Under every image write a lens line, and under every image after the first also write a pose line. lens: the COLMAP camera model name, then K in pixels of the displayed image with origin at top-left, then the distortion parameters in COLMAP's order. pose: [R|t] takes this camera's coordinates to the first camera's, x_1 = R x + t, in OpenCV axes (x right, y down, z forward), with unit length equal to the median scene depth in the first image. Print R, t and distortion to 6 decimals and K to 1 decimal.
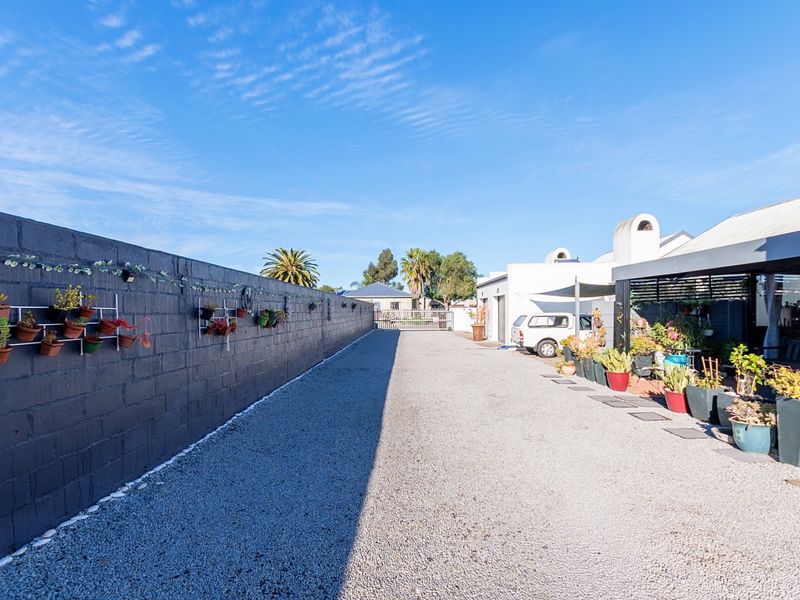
lens RADIAL K [[397.3, 0, 398.0], [0, 397.3, 310.7], [0, 0, 1]] dist [0.005129, 0.000104]
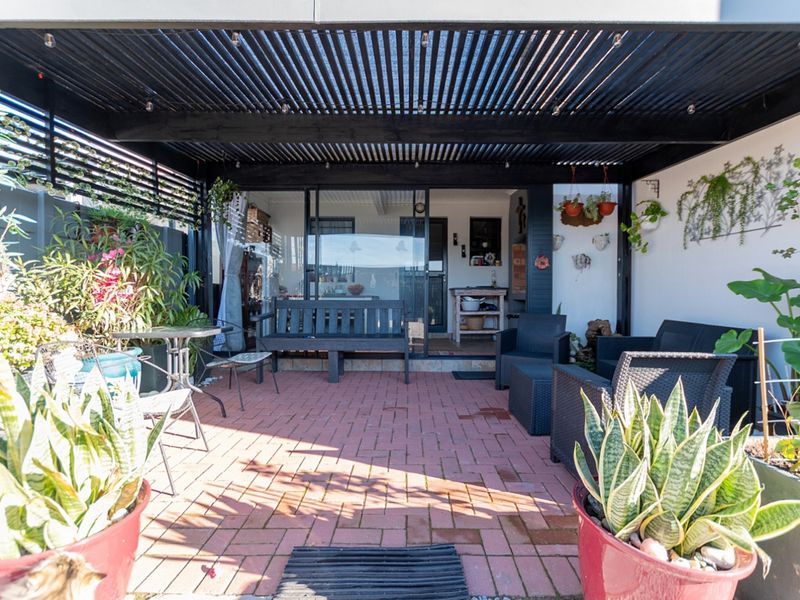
lens RADIAL K [[405.0, 0, 422.7], [0, 405.0, 302.9], [0, 0, 1]] dist [0.000538, 0.000585]
pose [[-0.020565, -0.007813, 0.999758, 0.395234], [-0.003238, 0.999965, 0.007748, 0.074115], [-0.999783, -0.003078, -0.020590, 0.850649]]
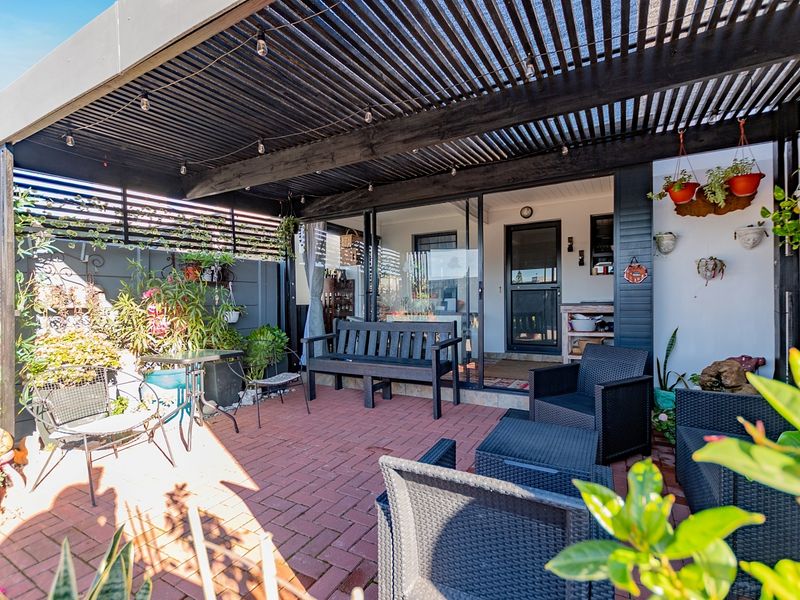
lens RADIAL K [[397.3, 0, 398.0], [0, 397.3, 310.7], [0, 0, 1]] dist [0.005129, 0.000104]
pose [[0.482559, -0.010671, 0.875798, 0.506043], [0.004823, 0.999943, 0.009526, 0.051054], [-0.875850, -0.000373, 0.482583, 0.658934]]
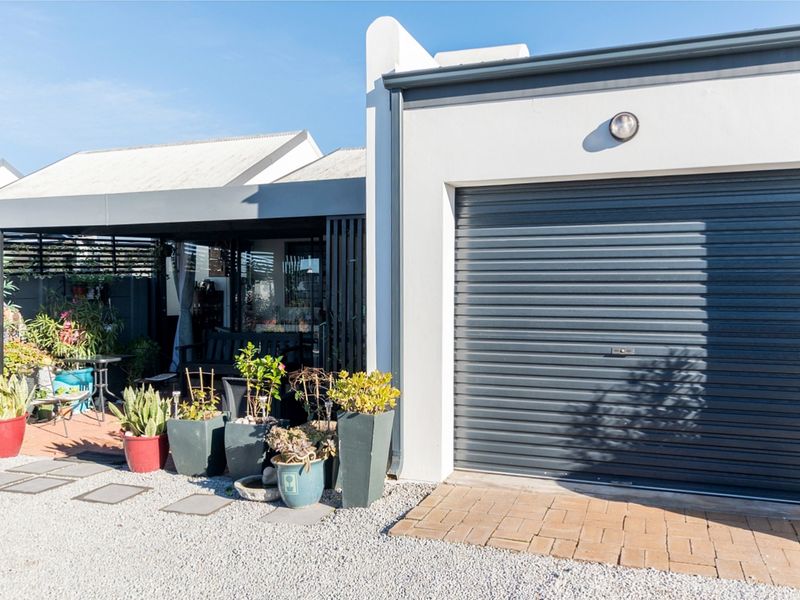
lens RADIAL K [[655.6, 0, 440.0], [0, 655.6, 298.6], [0, 0, 1]] dist [-0.007007, -0.012853]
pose [[0.300800, -0.000240, 0.953687, -0.038146], [-0.002368, 0.999997, 0.000998, 0.007651], [-0.953684, -0.002559, 0.300798, 0.252910]]
